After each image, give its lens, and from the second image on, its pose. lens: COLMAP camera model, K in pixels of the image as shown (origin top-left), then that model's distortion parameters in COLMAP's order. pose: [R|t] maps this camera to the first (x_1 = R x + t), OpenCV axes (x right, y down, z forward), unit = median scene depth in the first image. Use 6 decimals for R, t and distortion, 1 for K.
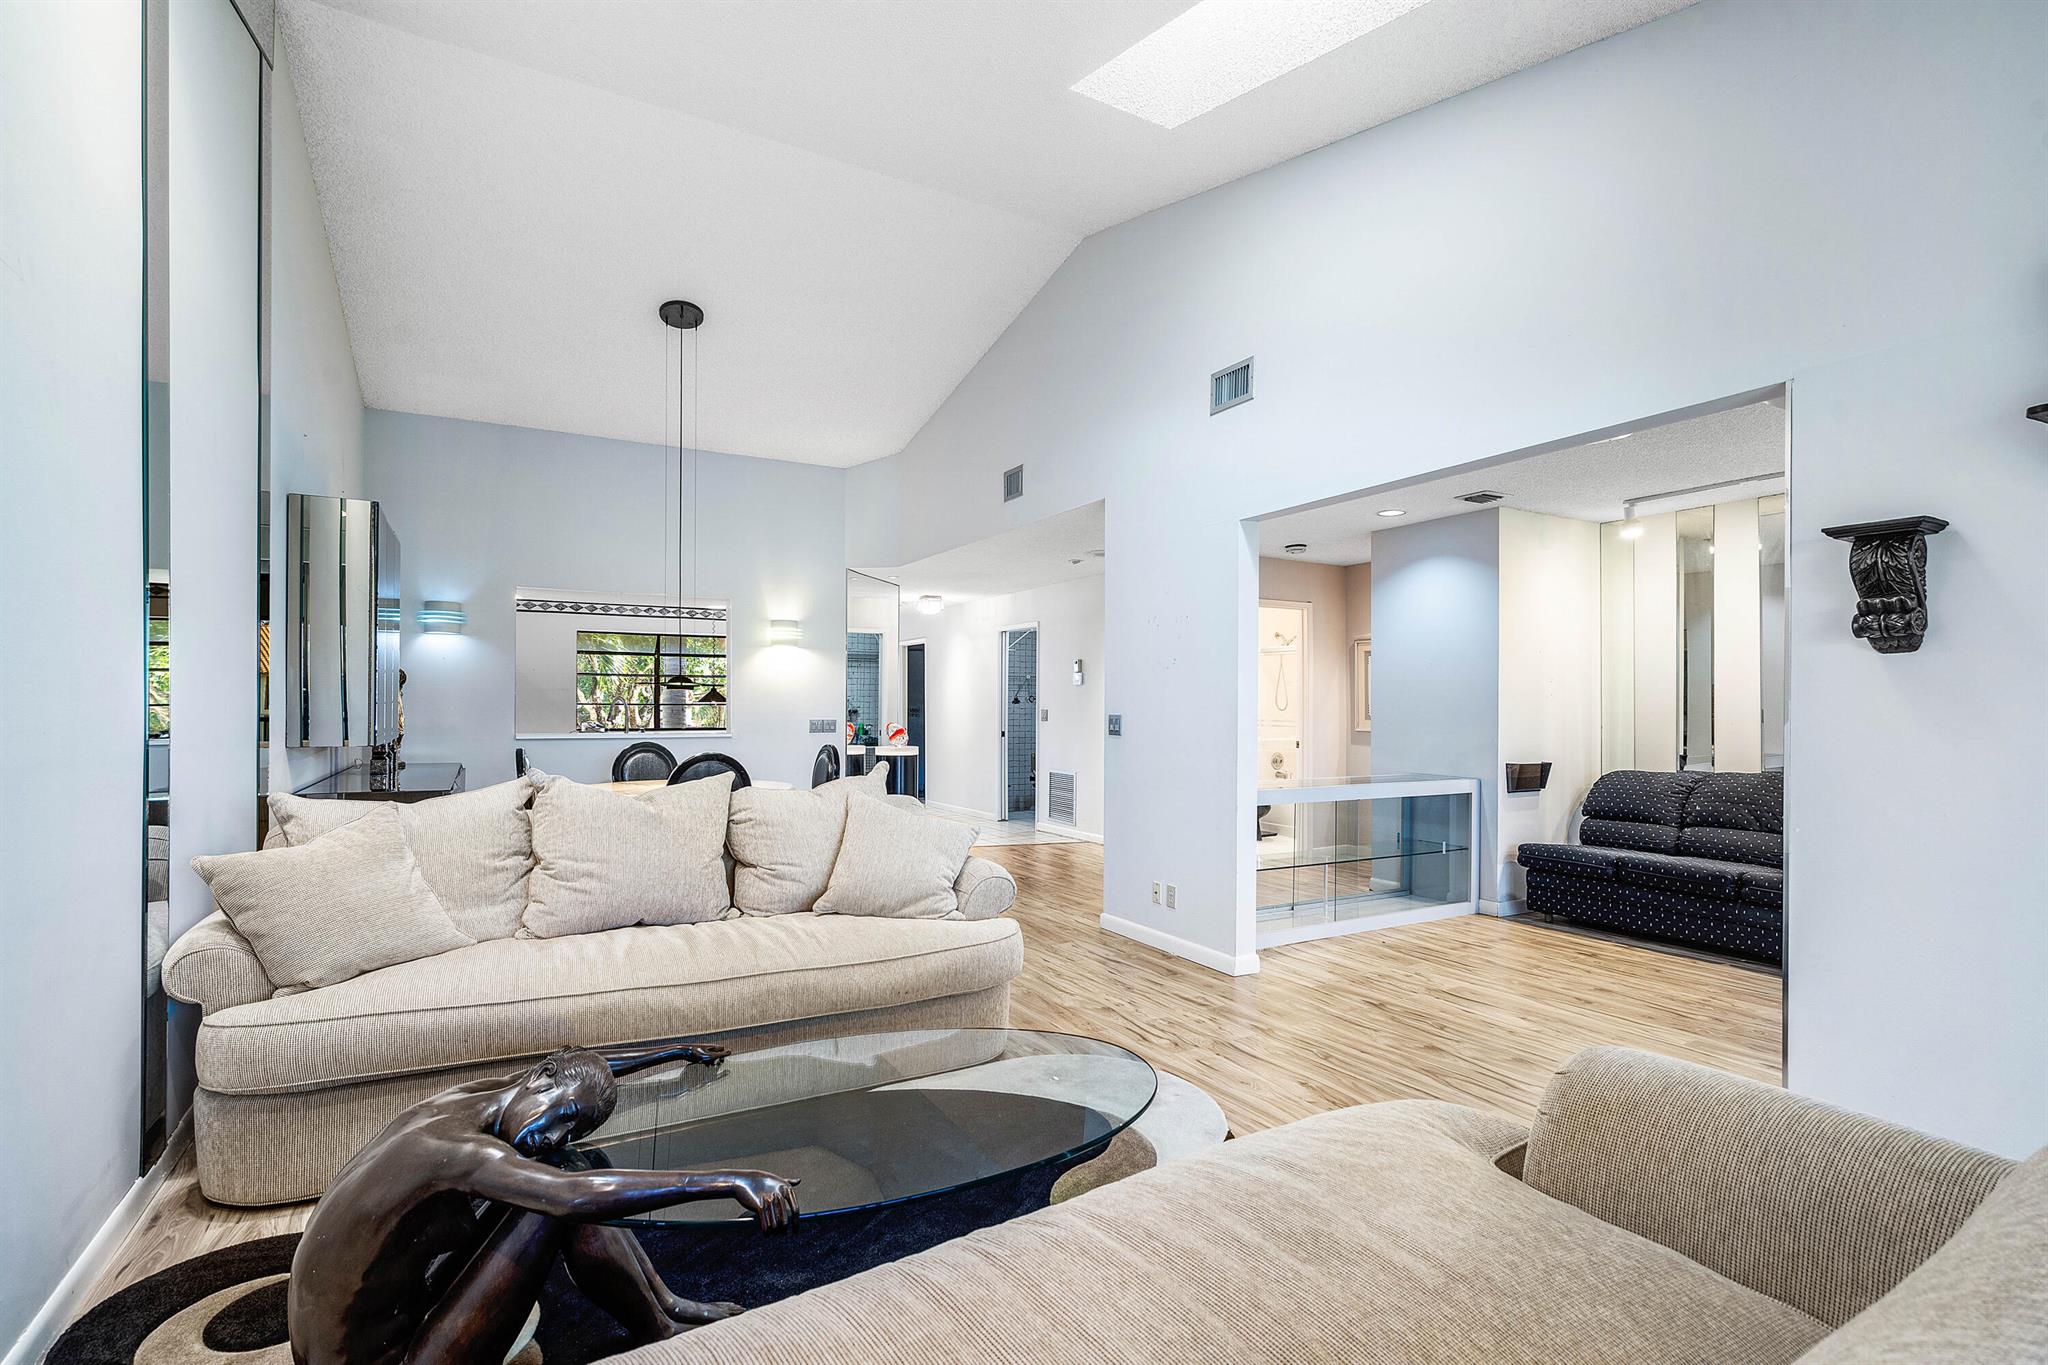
lens RADIAL K [[963.9, 0, 1025.4], [0, 963.9, 695.2], [0, 0, 1]] dist [-0.002294, 0.001883]
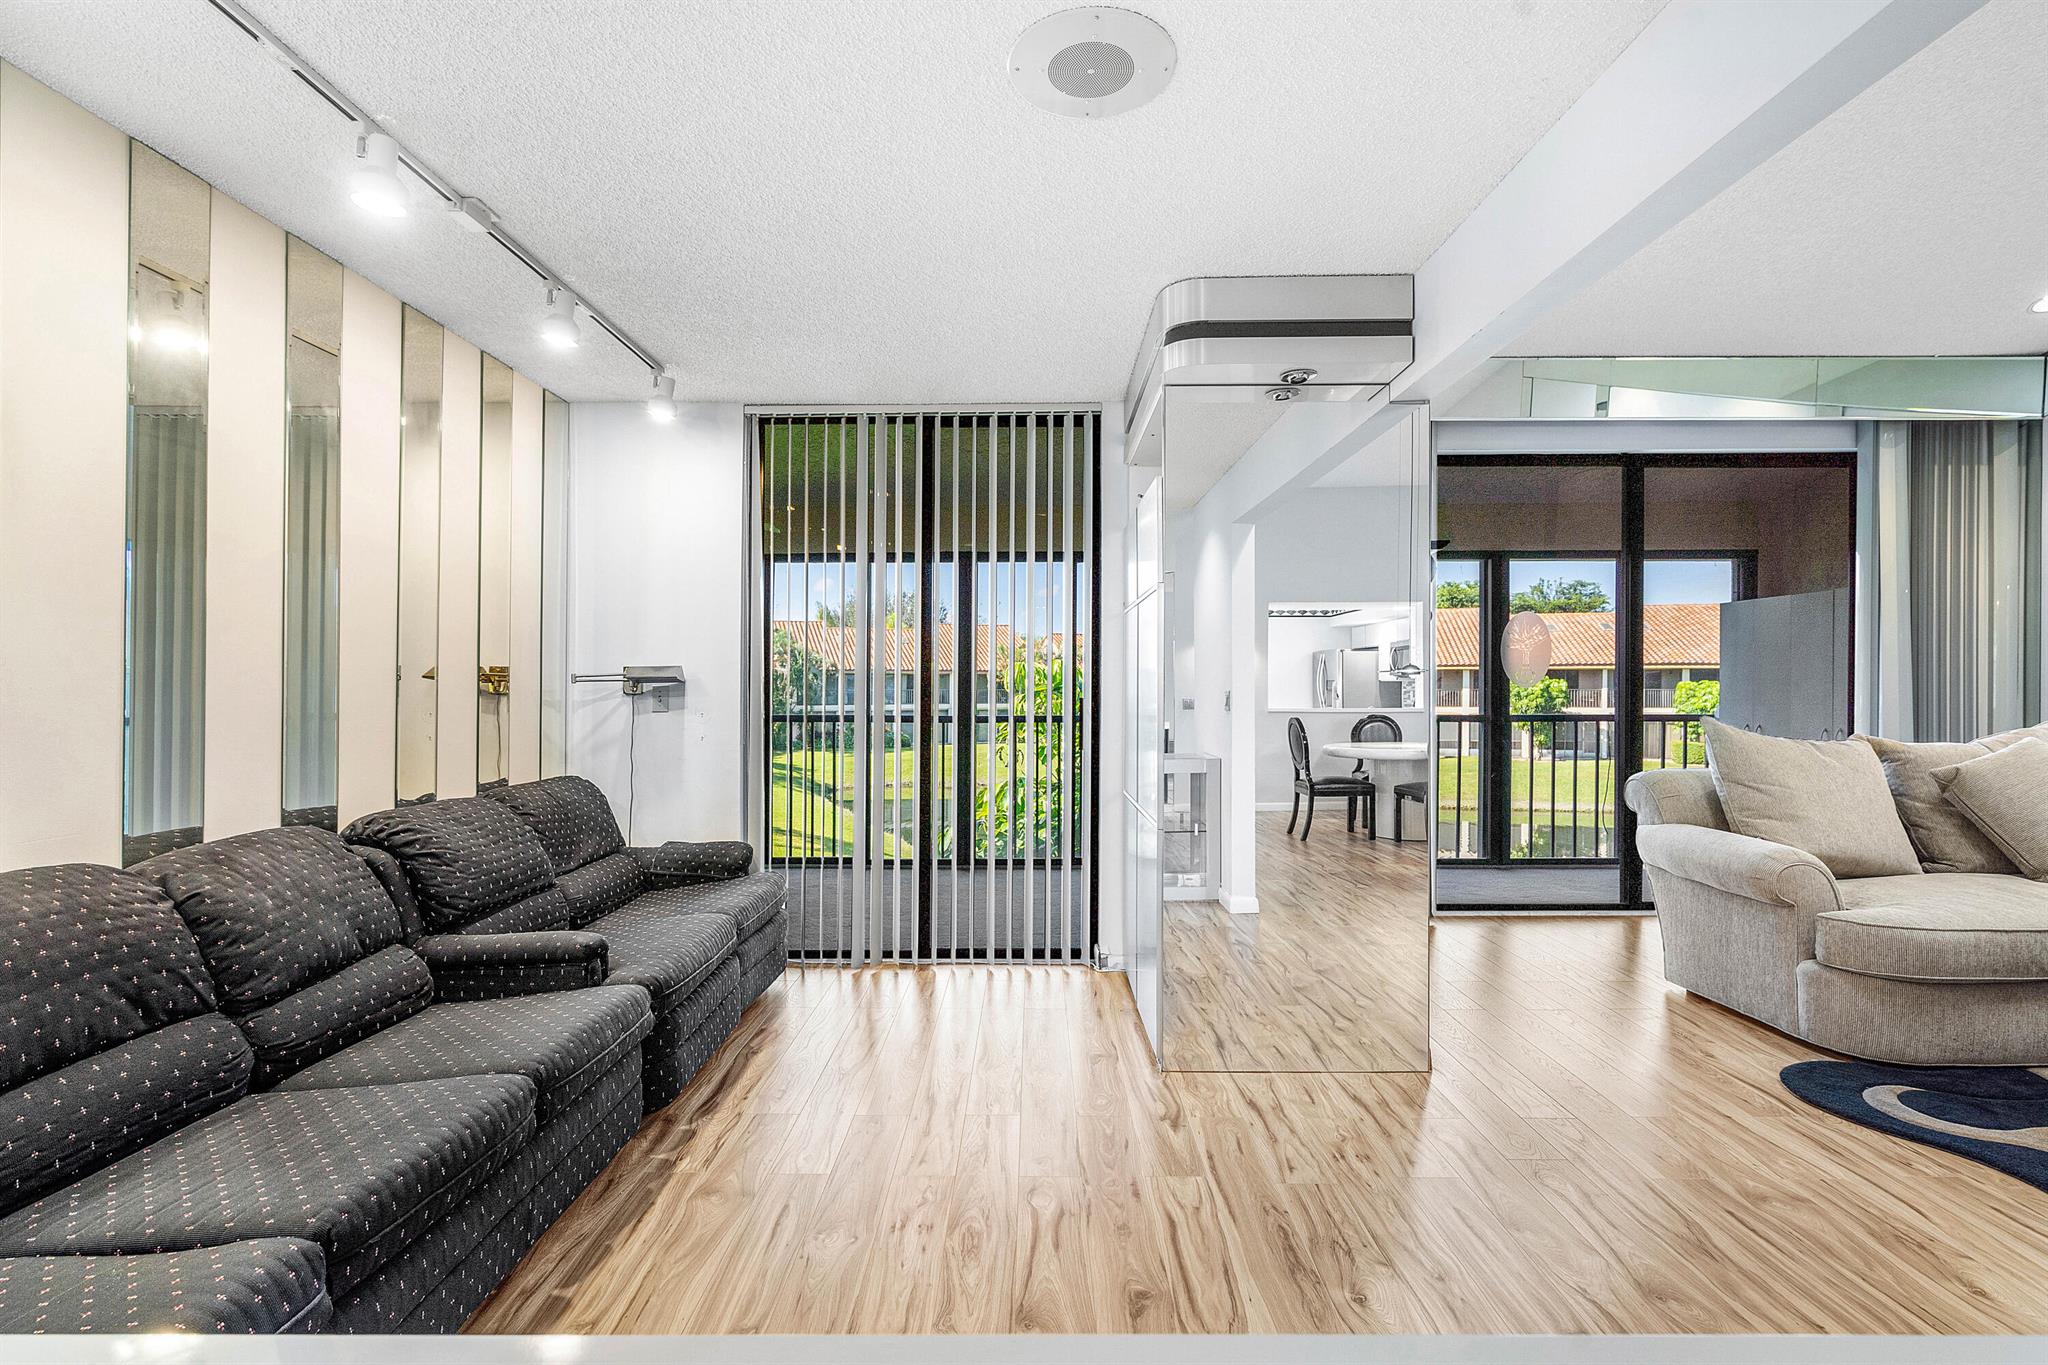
lens RADIAL K [[963.9, 0, 992.3], [0, 963.9, 687.6], [0, 0, 1]] dist [-0.002294, 0.001883]
pose [[-0.860696, -0.004345, 0.509101, 0.505810], [-0.005013, 0.999987, 0.000058, 0.022733], [-0.509094, -0.002502, -0.860707, 1.802825]]
